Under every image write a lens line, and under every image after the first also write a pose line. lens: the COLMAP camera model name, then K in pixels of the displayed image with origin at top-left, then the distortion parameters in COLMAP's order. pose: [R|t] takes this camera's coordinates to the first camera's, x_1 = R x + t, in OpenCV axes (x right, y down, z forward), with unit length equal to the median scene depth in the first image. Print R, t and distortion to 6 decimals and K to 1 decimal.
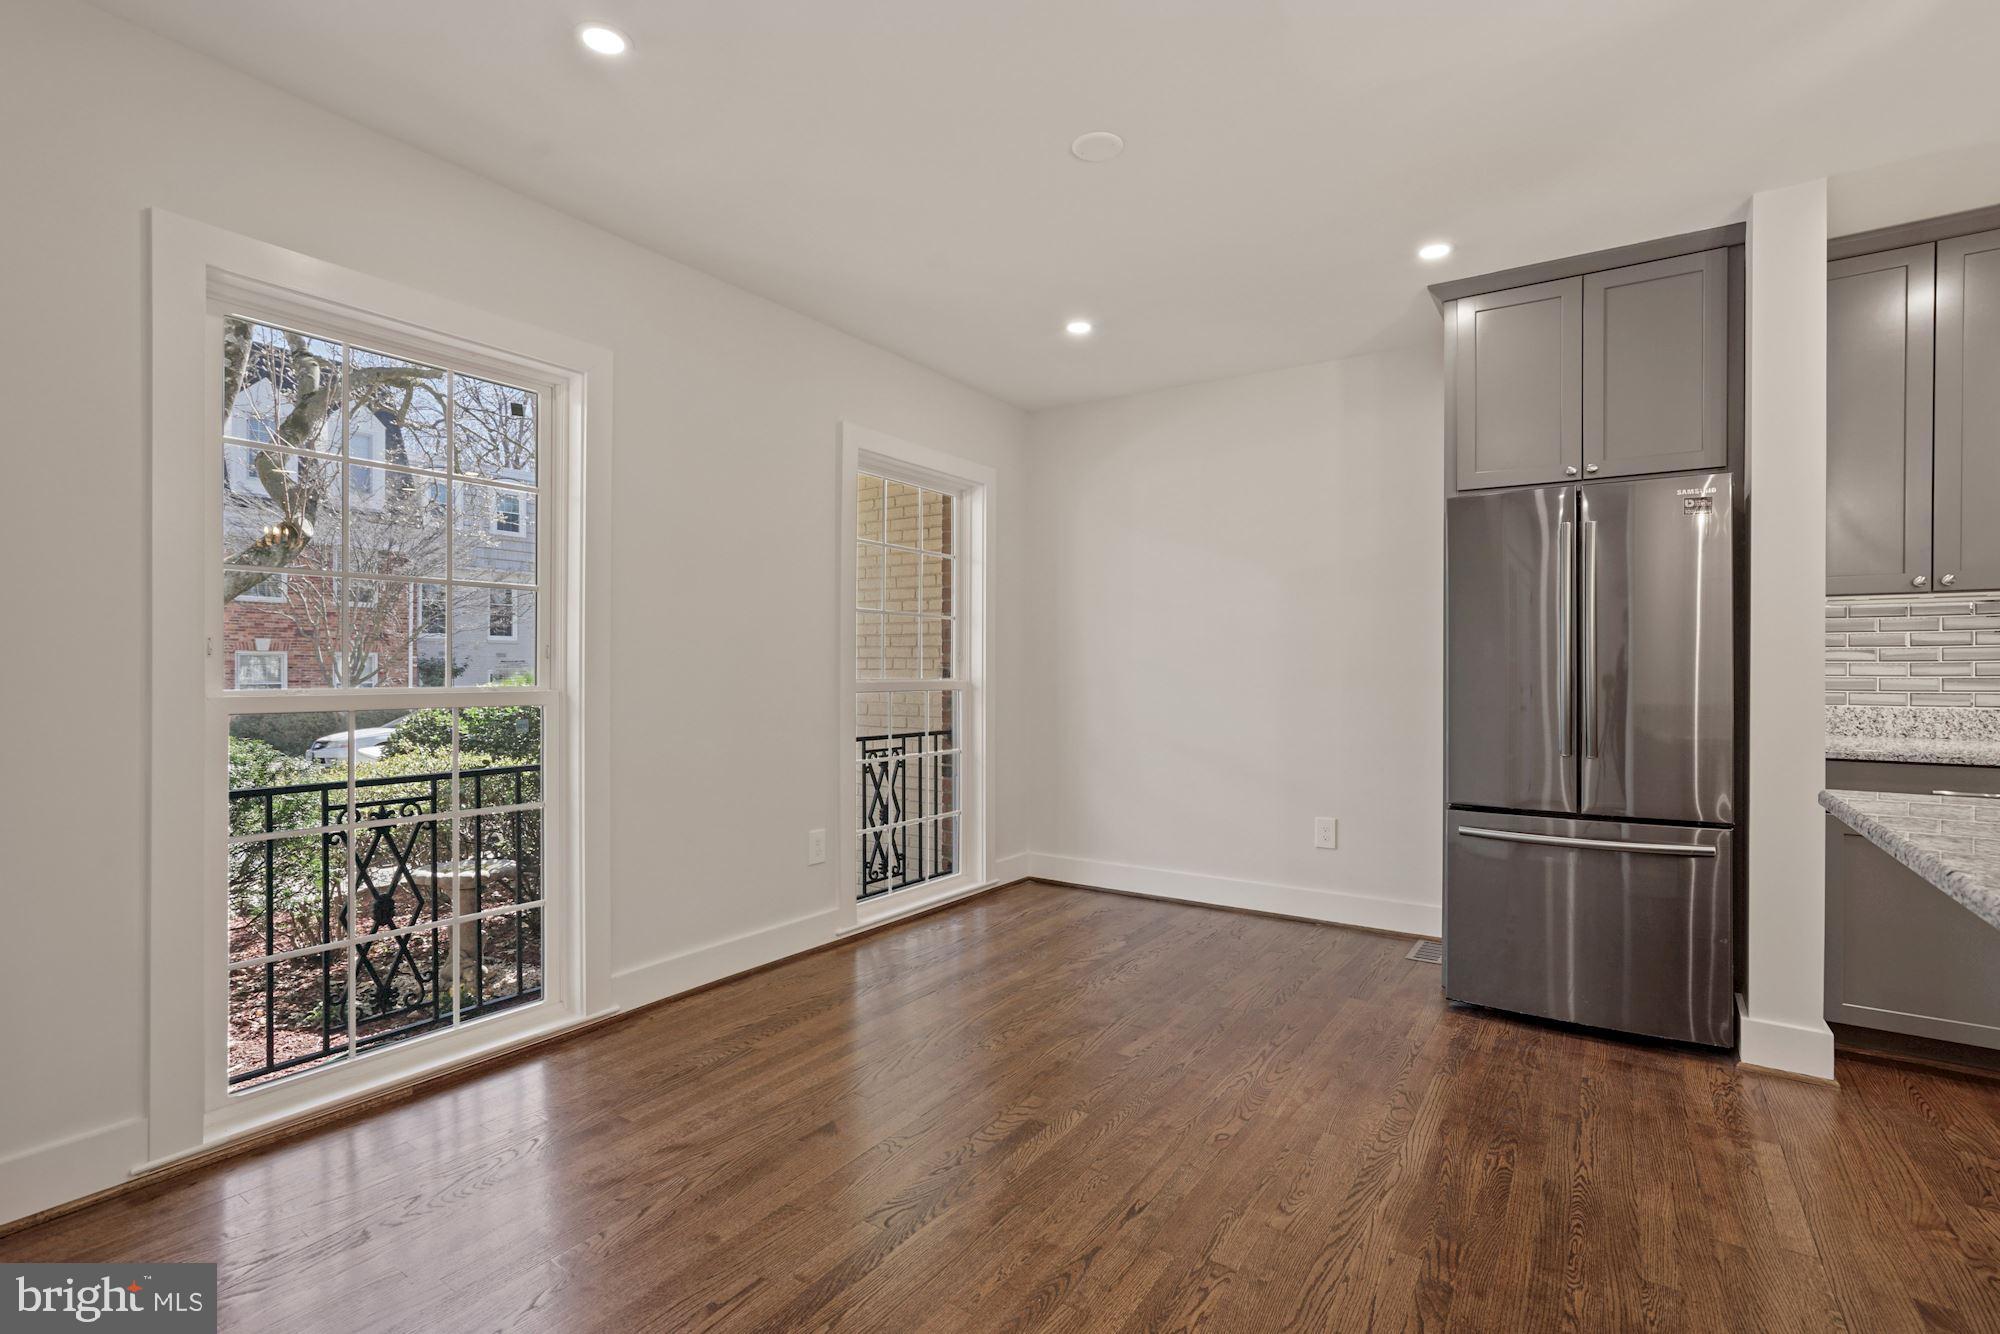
lens RADIAL K [[921.2, 0, 1000.0], [0, 921.2, 667.0], [0, 0, 1]] dist [-0.054440, 0.028249]
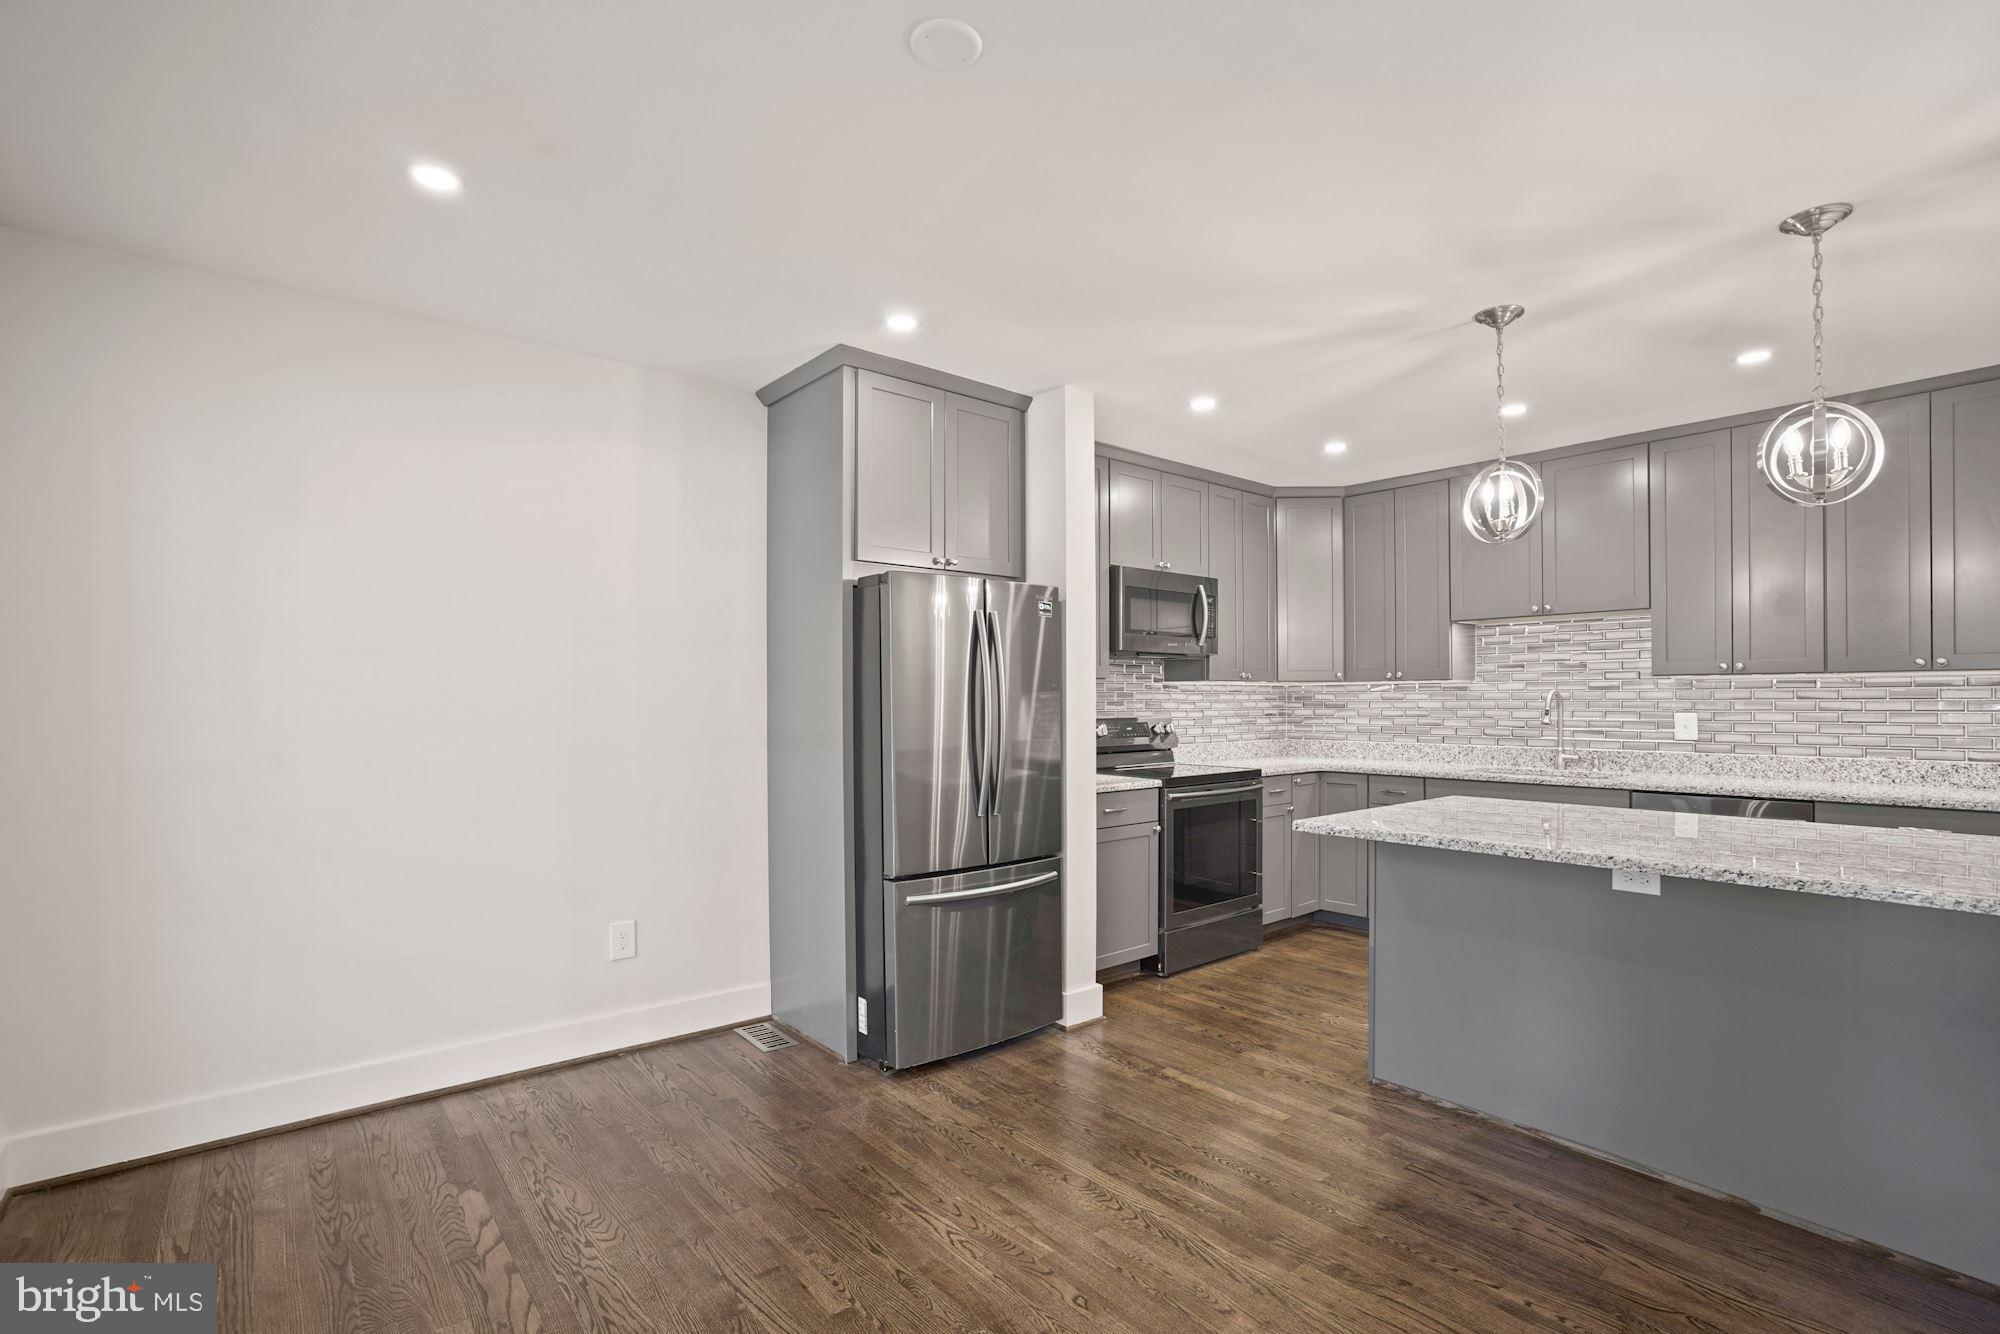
lens RADIAL K [[912.3, 0, 1011.7], [0, 912.3, 715.7], [0, 0, 1]] dist [-0.056021, 0.025875]
pose [[0.271175, -0.013278, 0.962439, -0.467936], [-0.003306, 0.999886, 0.014726, -0.045561], [-0.962524, -0.007175, 0.271100, 0.659210]]
